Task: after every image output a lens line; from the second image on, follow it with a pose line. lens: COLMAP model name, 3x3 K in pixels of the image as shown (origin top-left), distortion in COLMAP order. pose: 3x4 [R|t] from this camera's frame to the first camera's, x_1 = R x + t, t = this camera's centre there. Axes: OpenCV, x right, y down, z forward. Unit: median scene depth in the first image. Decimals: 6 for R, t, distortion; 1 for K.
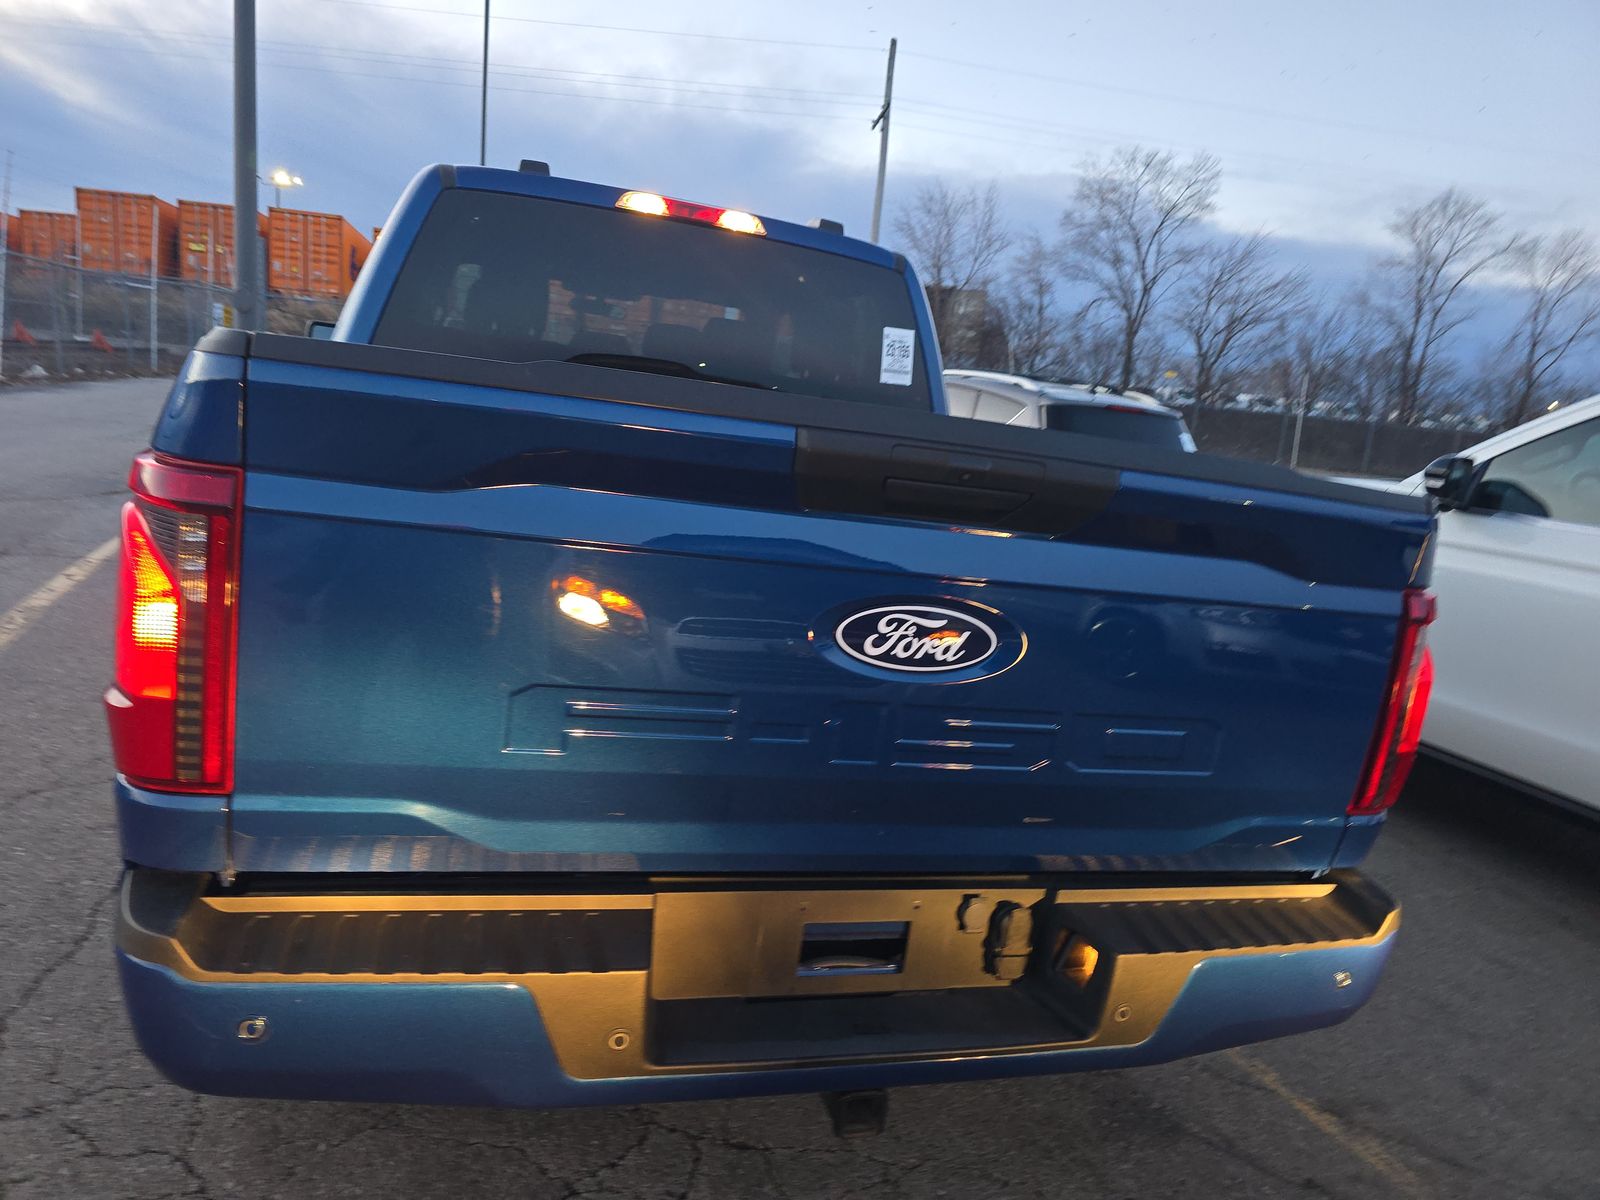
lens RADIAL K [[1081.9, 0, 813.6], [0, 1081.9, 603.1], [0, 0, 1]] dist [0.056720, -0.049707]
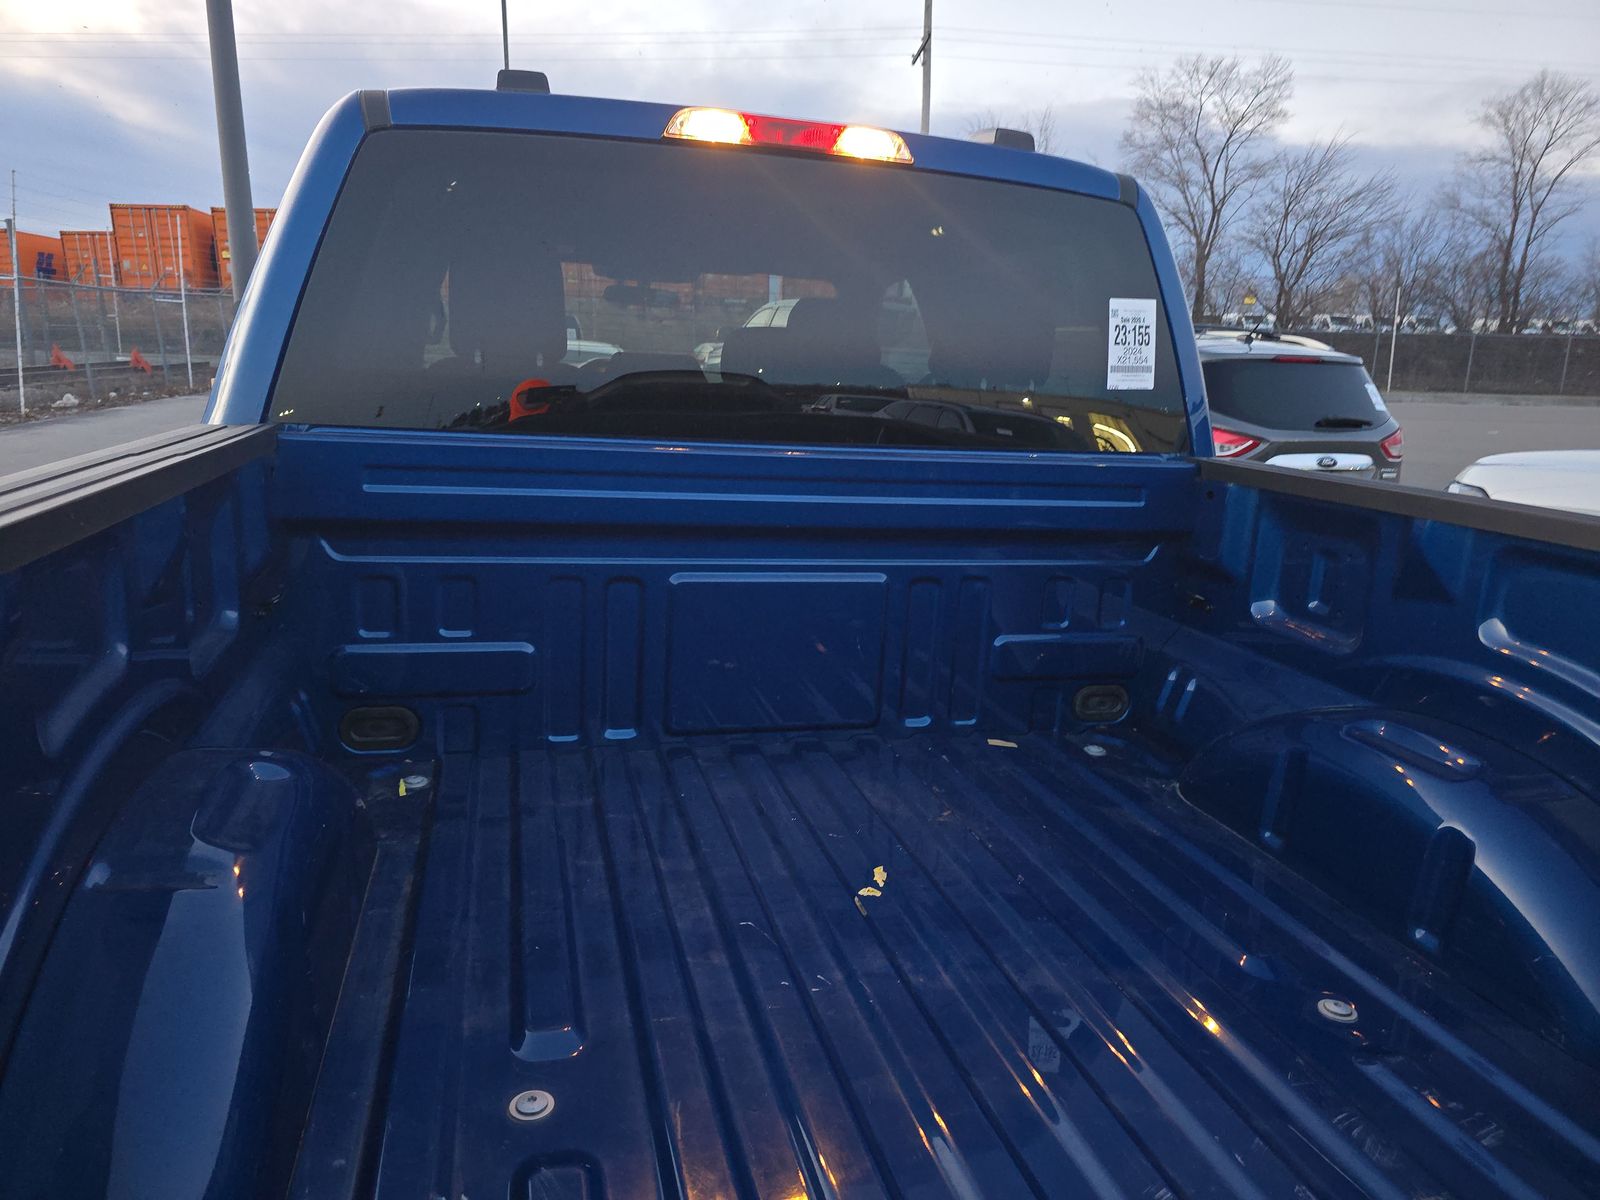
lens RADIAL K [[1081.9, 0, 802.6], [0, 1081.9, 598.5], [0, 0, 1]] dist [0.056720, -0.049707]
pose [[0.995678, -0.065879, -0.065467, -0.084276], [0.068037, 0.997192, 0.031295, -0.127578], [0.063222, -0.035614, 0.997364, 0.406559]]
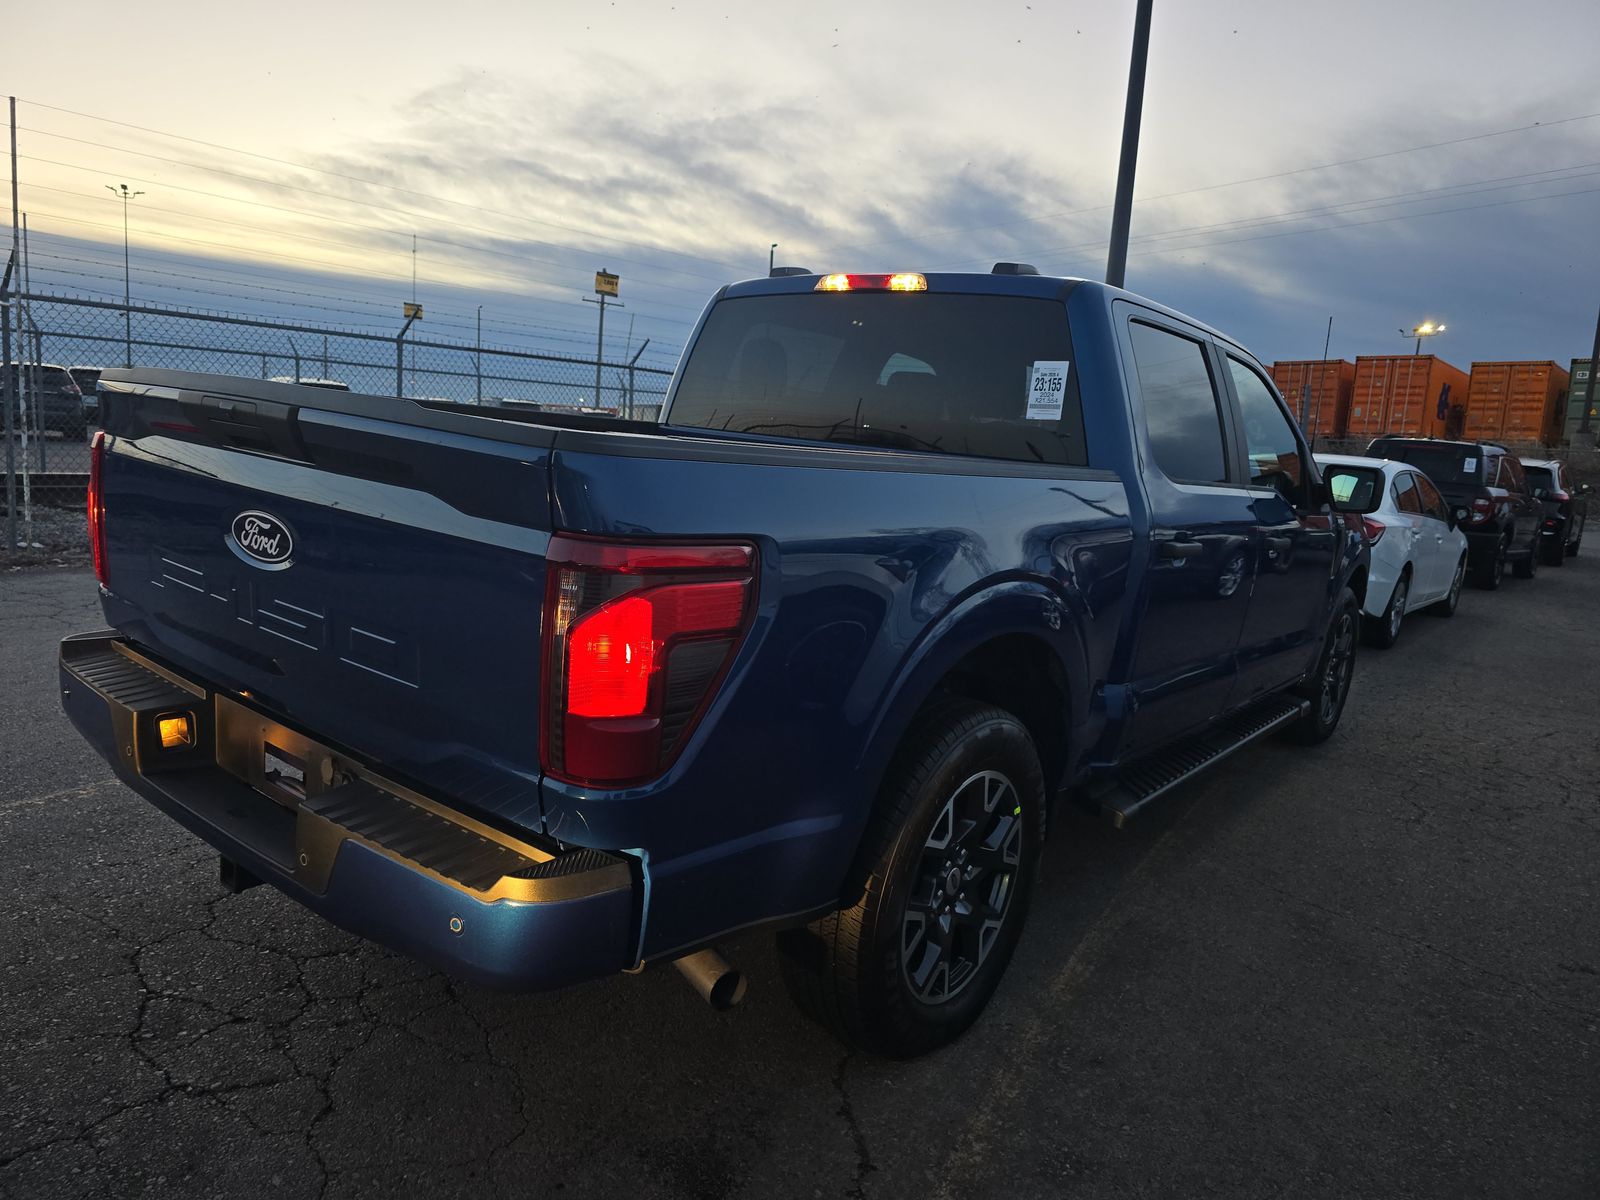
lens RADIAL K [[1081.9, 0, 802.3], [0, 1081.9, 600.1], [0, 0, 1]] dist [0.056720, -0.049707]
pose [[0.563155, 0.053282, -0.824632, 0.804896], [-0.166229, 0.984824, -0.049888, 0.032759], [0.809459, 0.165172, 0.563466, 0.371215]]
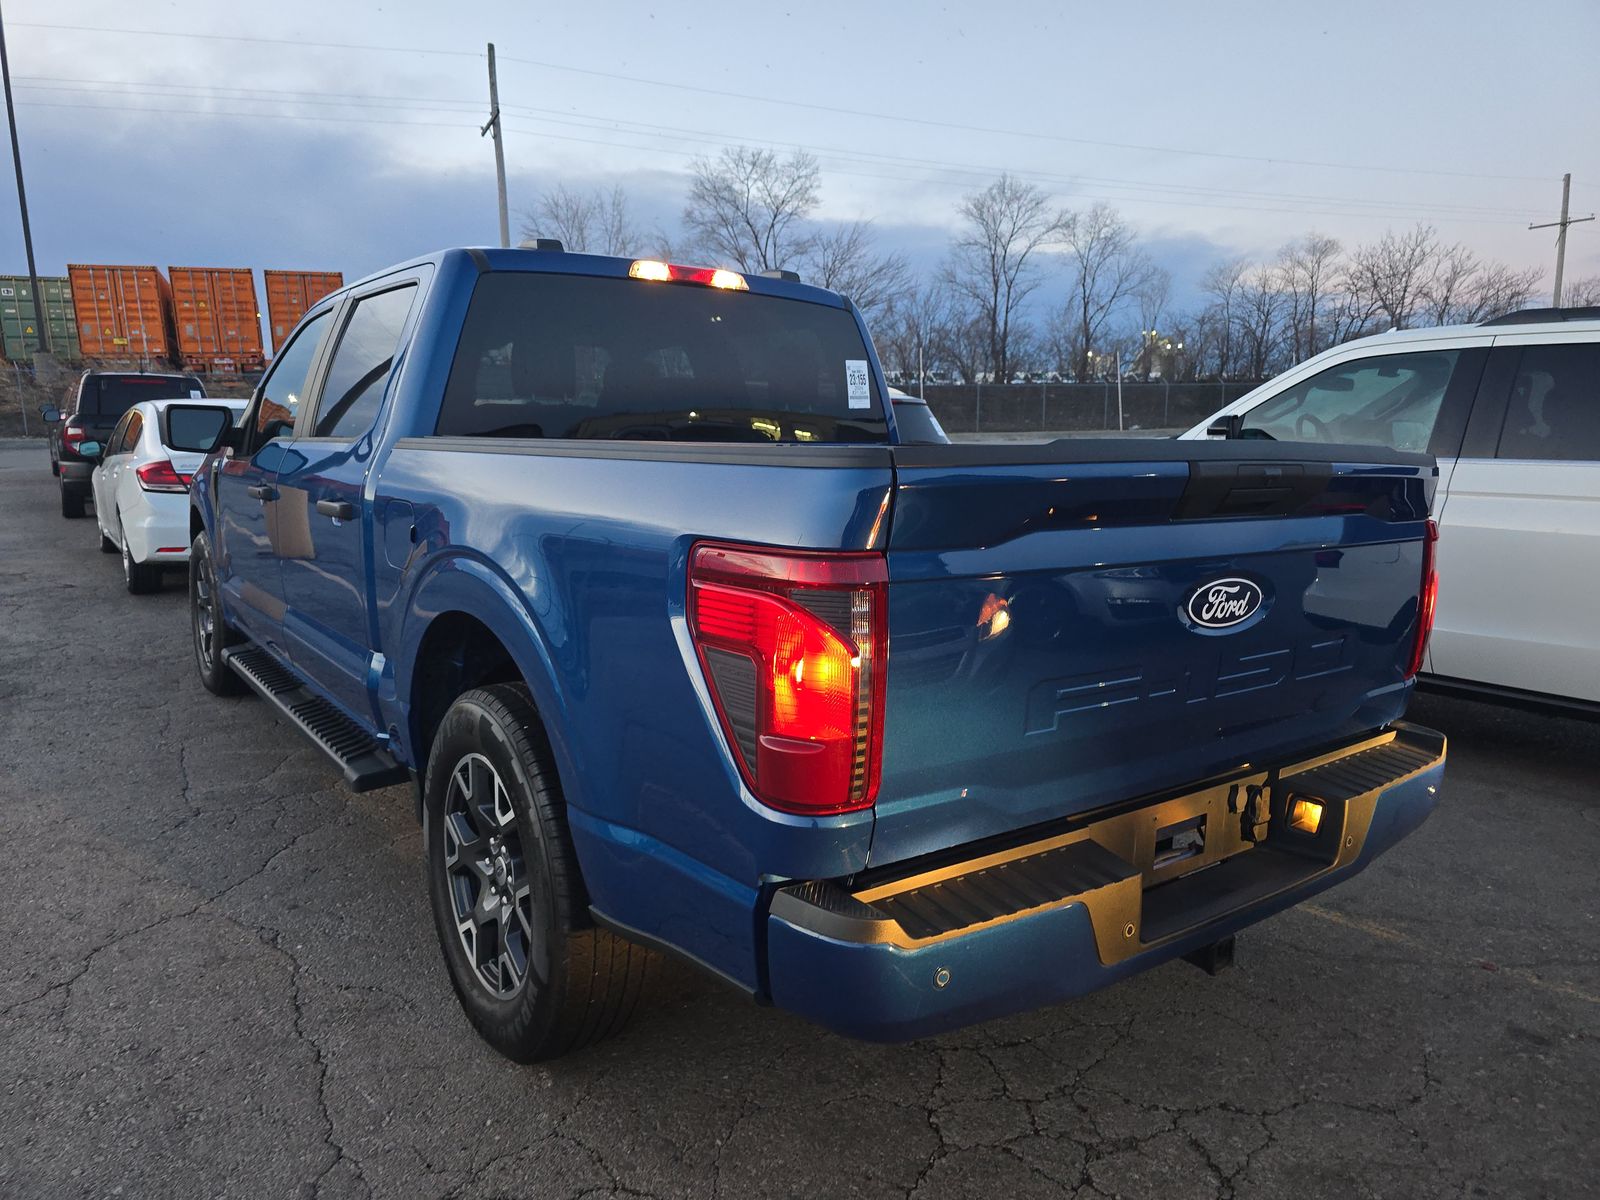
lens RADIAL K [[1081.9, 0, 814.9], [0, 1081.9, 601.3], [0, 0, 1]] dist [0.056720, -0.049707]
pose [[0.936194, -0.164432, 0.310649, -0.393996], [0.164001, 0.986071, 0.027699, -0.044374], [-0.310876, 0.025015, 0.950121, -0.075118]]
